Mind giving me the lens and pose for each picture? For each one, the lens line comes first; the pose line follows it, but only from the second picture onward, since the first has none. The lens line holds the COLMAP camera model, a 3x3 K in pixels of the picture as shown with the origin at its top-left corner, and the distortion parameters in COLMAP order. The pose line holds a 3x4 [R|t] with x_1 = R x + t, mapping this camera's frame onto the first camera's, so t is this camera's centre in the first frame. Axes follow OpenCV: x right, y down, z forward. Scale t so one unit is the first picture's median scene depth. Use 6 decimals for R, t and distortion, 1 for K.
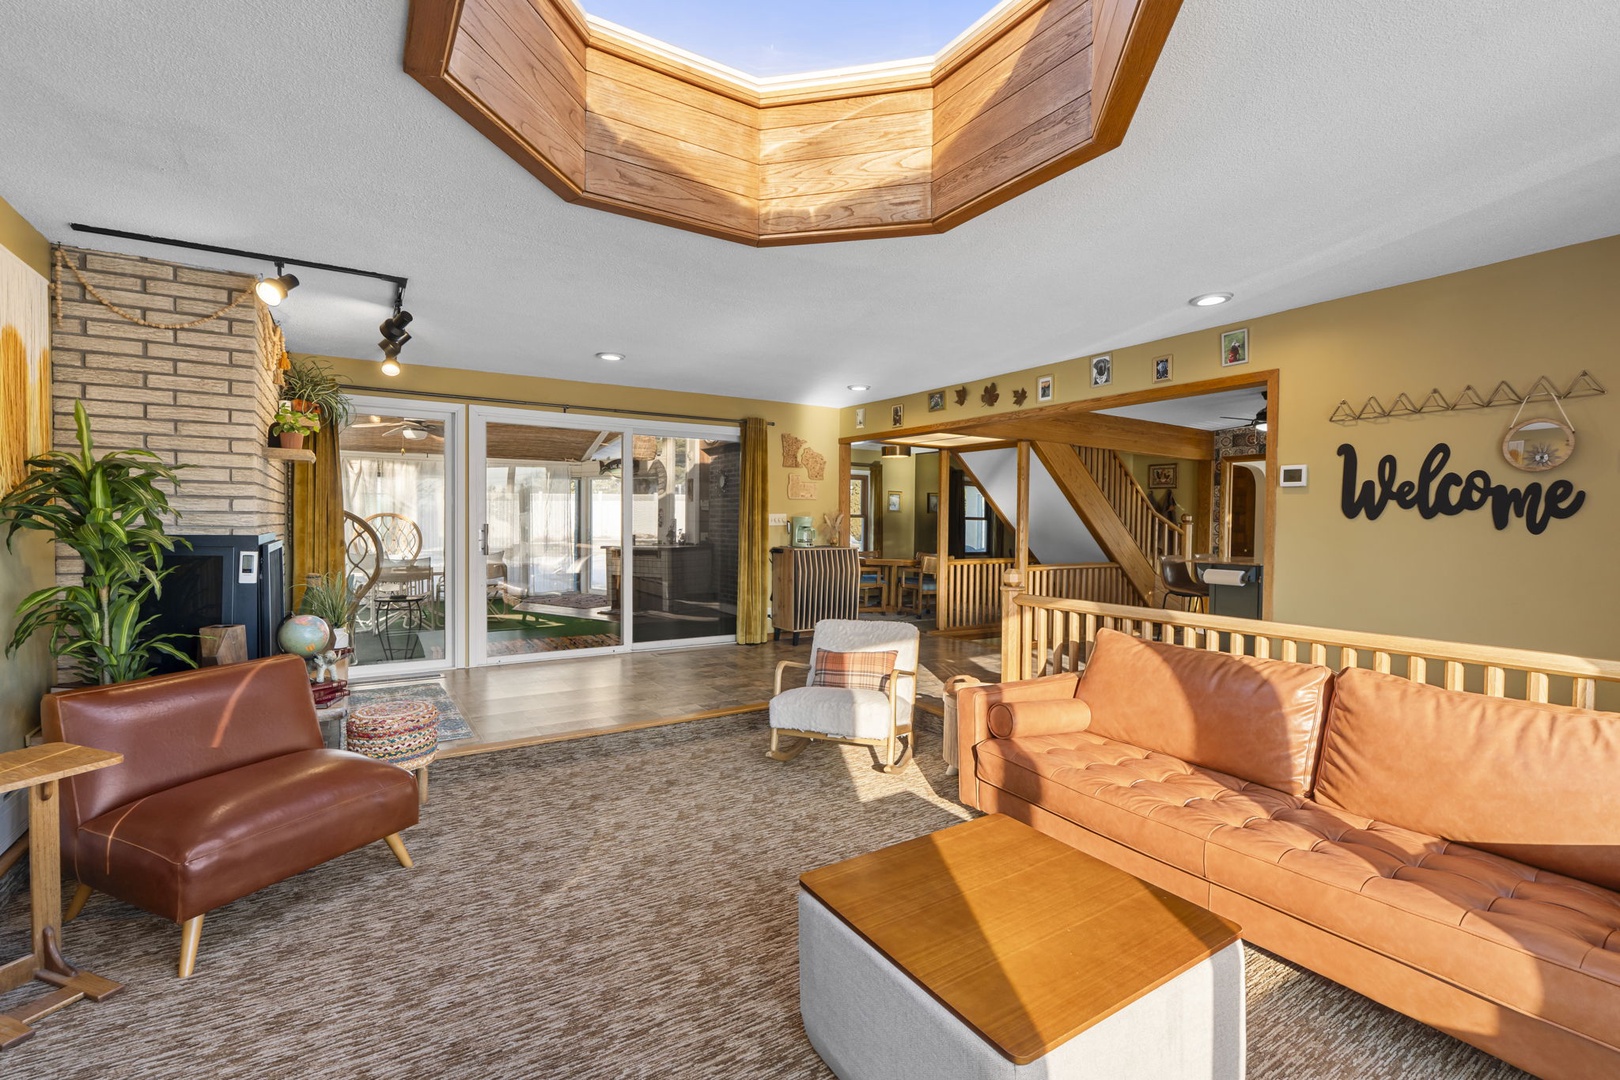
lens RADIAL K [[727.1, 0, 811.9], [0, 727.1, 537.9], [0, 0, 1]] dist [0.000163, 0.000003]
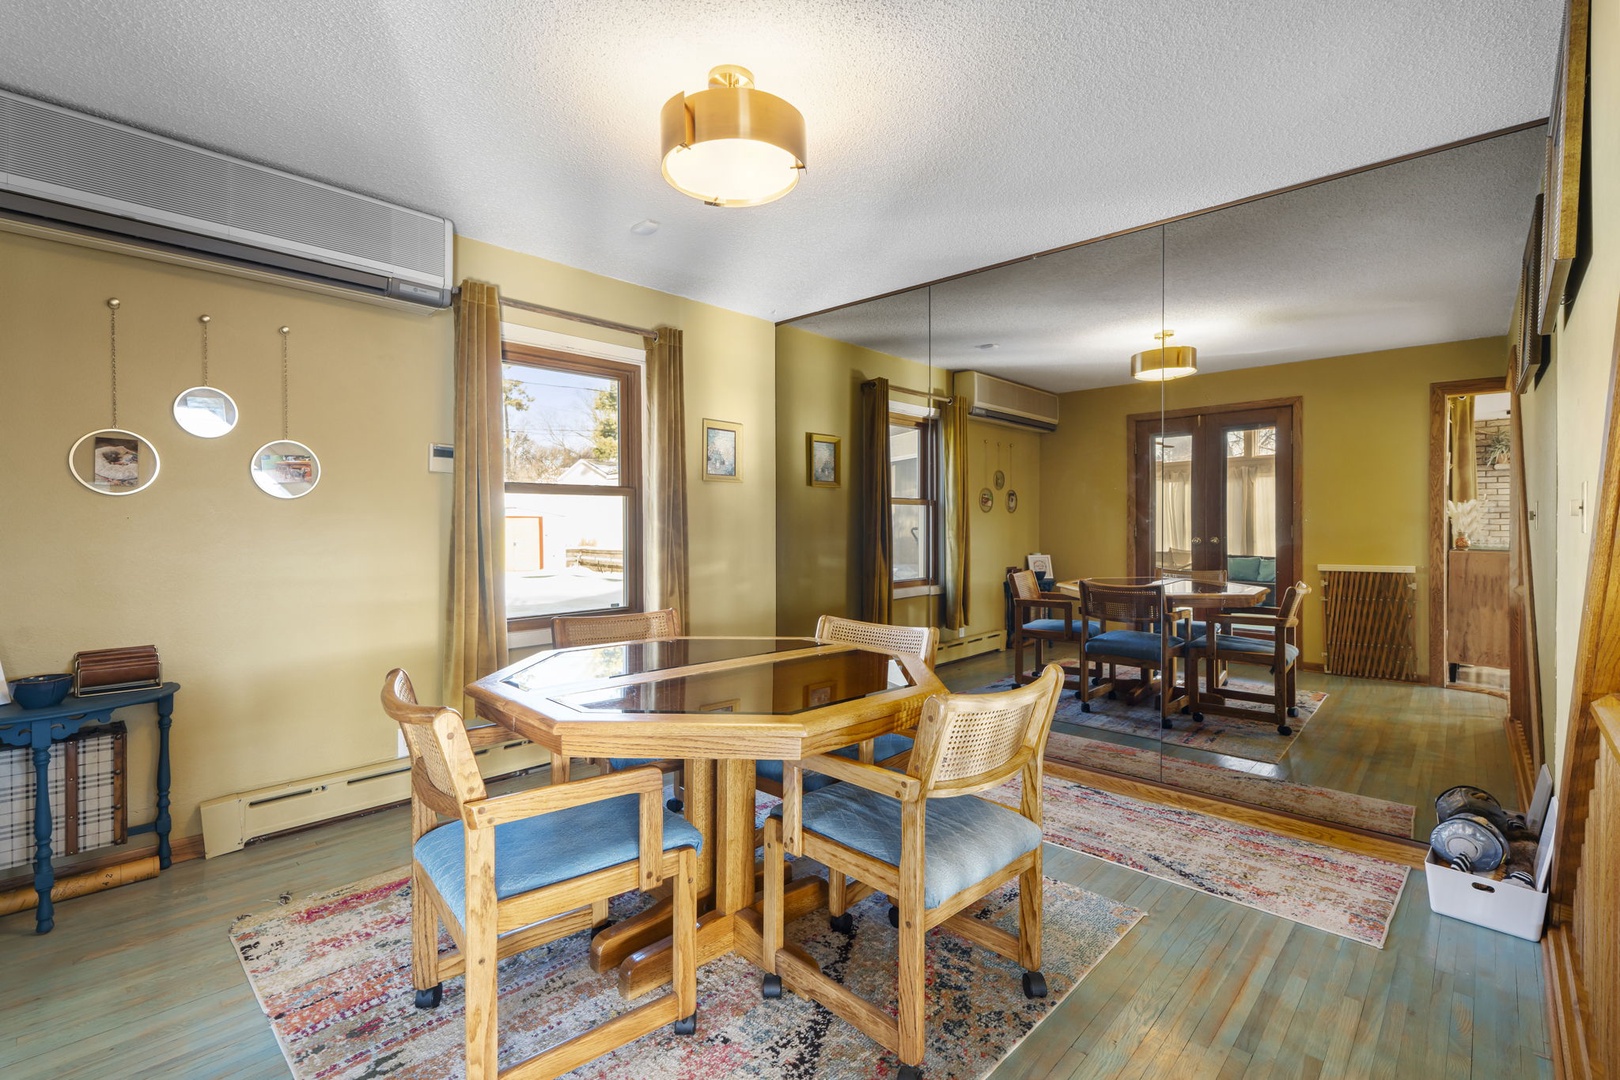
lens RADIAL K [[727.1, 0, 808.1], [0, 727.1, 532.9], [0, 0, 1]] dist [0.000163, 0.000003]
pose [[0.968778, -0.014703, 0.247493, 0.069714], [0.015920, 0.999869, -0.002915, -0.009585], [-0.247417, 0.006764, 0.968885, 0.672142]]
